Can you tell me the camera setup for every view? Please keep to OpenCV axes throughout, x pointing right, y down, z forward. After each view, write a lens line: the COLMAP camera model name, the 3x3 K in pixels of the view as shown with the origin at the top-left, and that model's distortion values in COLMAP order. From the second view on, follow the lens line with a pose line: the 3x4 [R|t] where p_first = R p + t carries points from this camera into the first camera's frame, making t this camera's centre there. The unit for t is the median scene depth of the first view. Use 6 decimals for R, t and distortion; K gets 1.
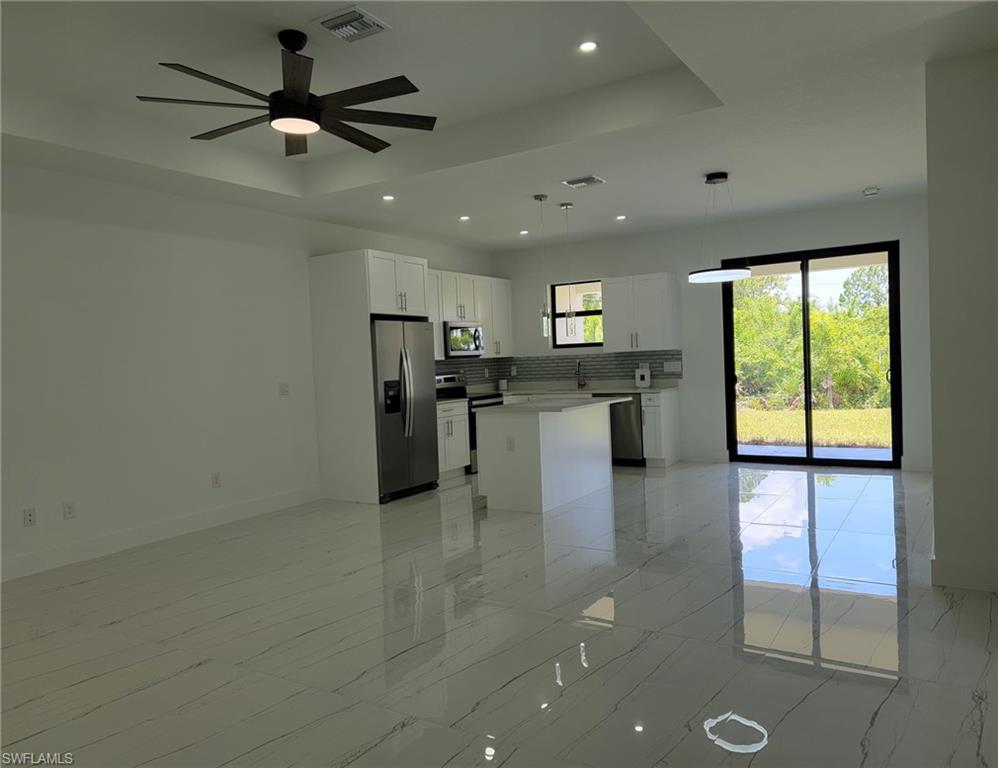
lens RADIAL K [[701.5, 0, 495.0], [0, 701.5, 381.3], [0, 0, 1]] dist [0.001584, 0.000070]
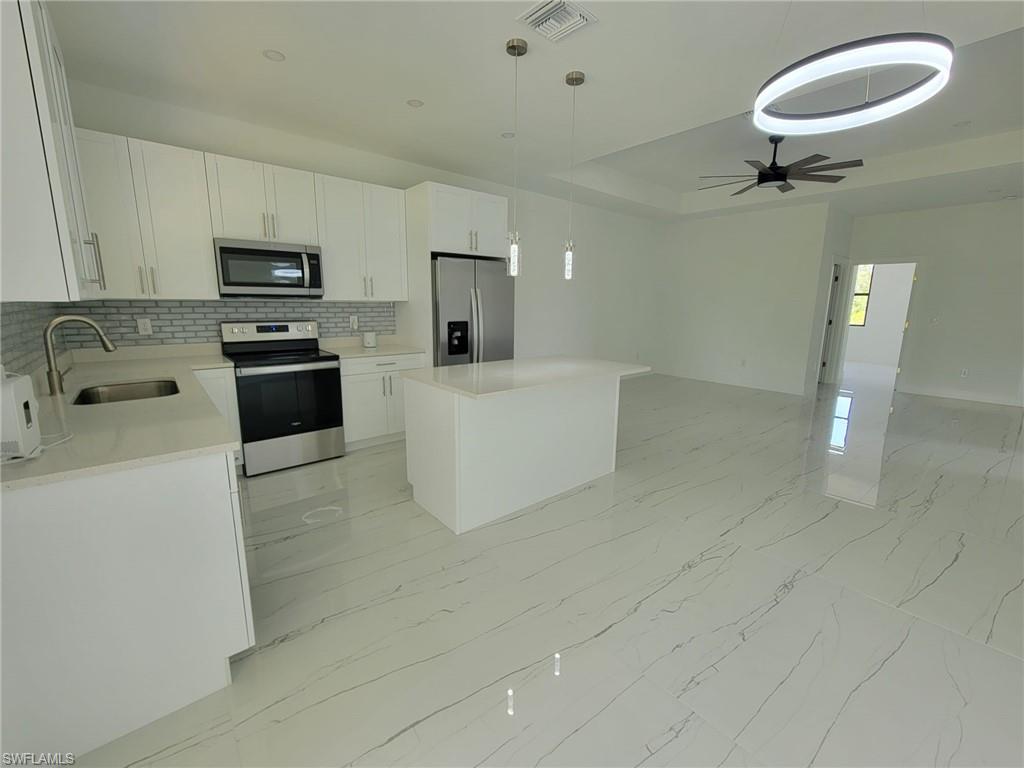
lens RADIAL K [[468.9, 0, 519.9], [0, 468.9, 391.9], [0, 0, 1]] dist [0.012791, -0.000186]
pose [[0.950643, 0.111371, -0.289611, 0.309162], [-0.061722, 0.982586, 0.175257, -0.037806], [0.304086, -0.148731, 0.940963, 0.618504]]
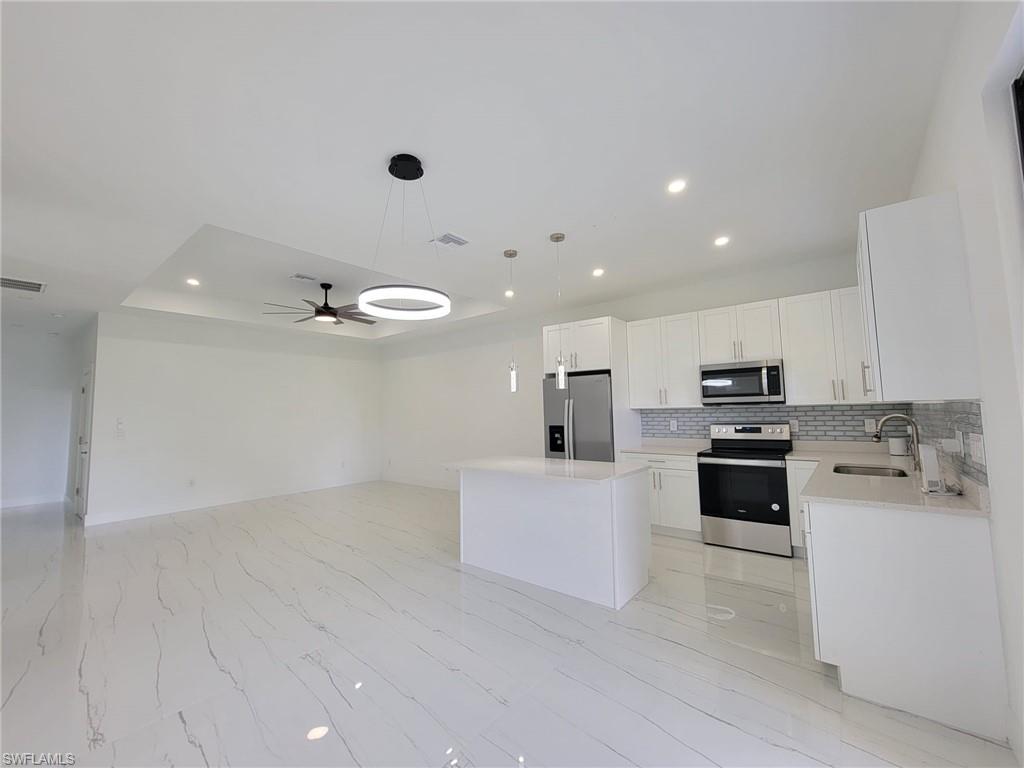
lens RADIAL K [[418.4, 0, 512.1], [0, 418.4, 379.4], [0, 0, 1]] dist [-0.003684, -0.000036]
pose [[-0.111582, -0.028954, -0.993333, 0.465701], [-0.004780, 0.999580, -0.028600, -0.047150], [0.993744, 0.001557, -0.111673, 0.765573]]
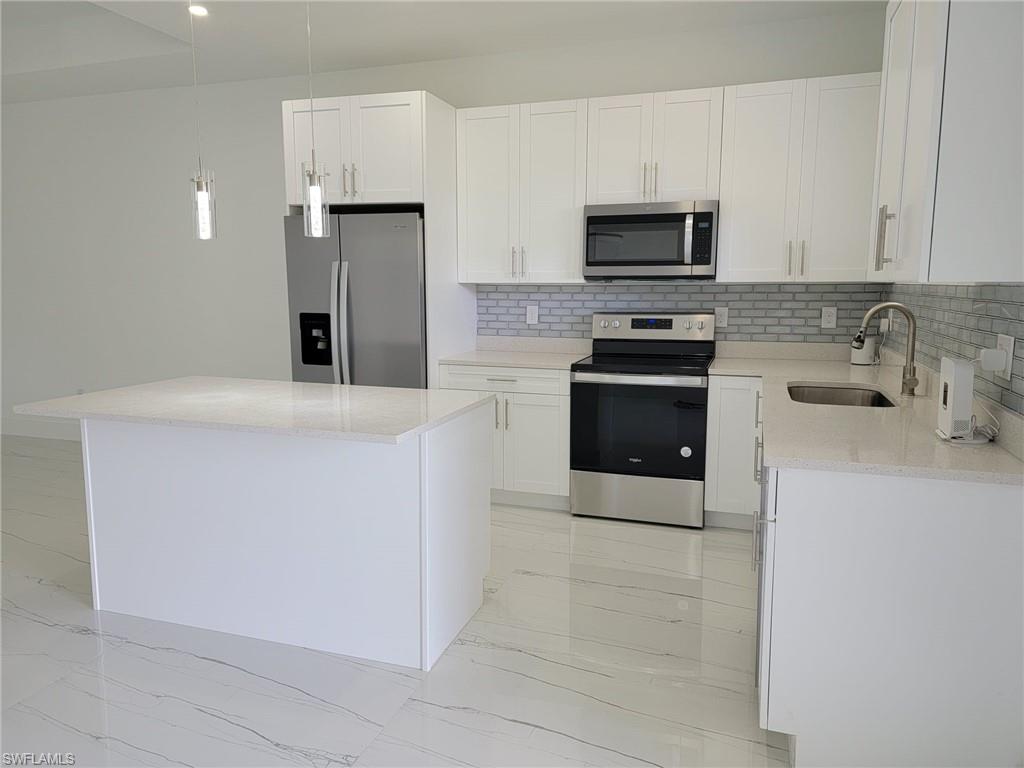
lens RADIAL K [[717.5, 0, 509.8], [0, 717.5, 379.1], [0, 0, 1]] dist [0.064907, -0.019939]
pose [[0.237623, 0.176867, -0.955120, 0.399325], [-0.040552, 0.984232, 0.172169, -0.046786], [0.970511, -0.002179, 0.241049, 0.772616]]
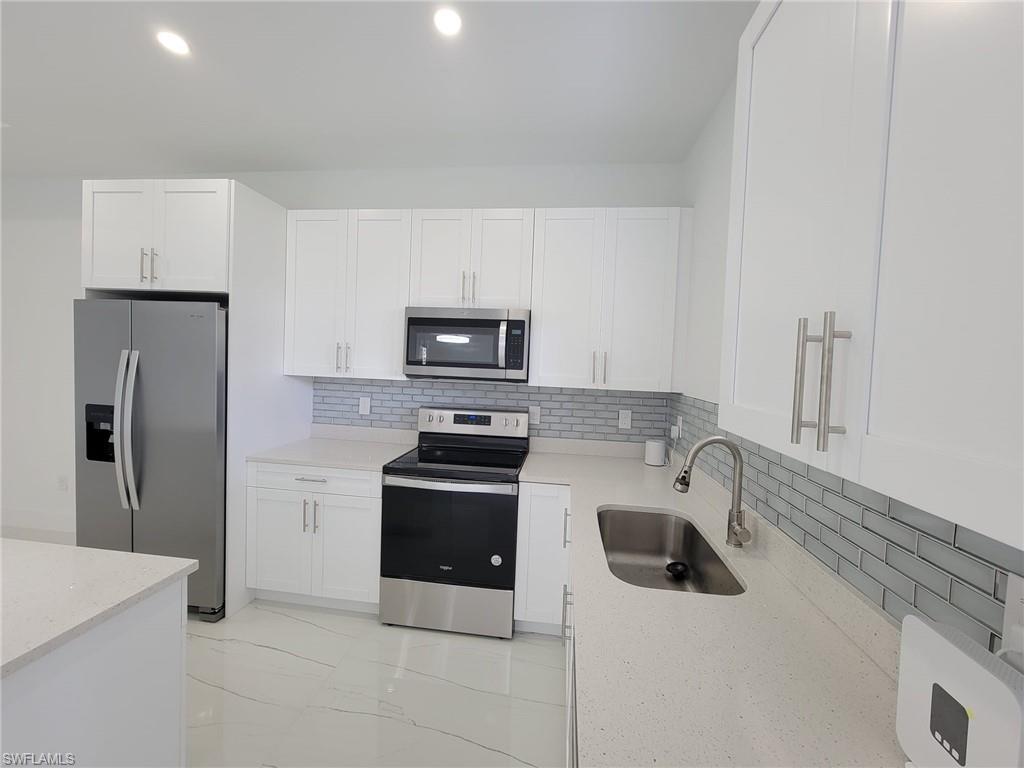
lens RADIAL K [[422.9, 0, 507.7], [0, 422.9, 374.8], [0, 0, 1]] dist [-0.000175, 0.000072]
pose [[0.417313, 0.091318, -0.904163, 0.230140], [-0.086539, 0.994410, 0.060491, -0.057120], [0.904633, 0.053002, 0.422883, 0.878399]]
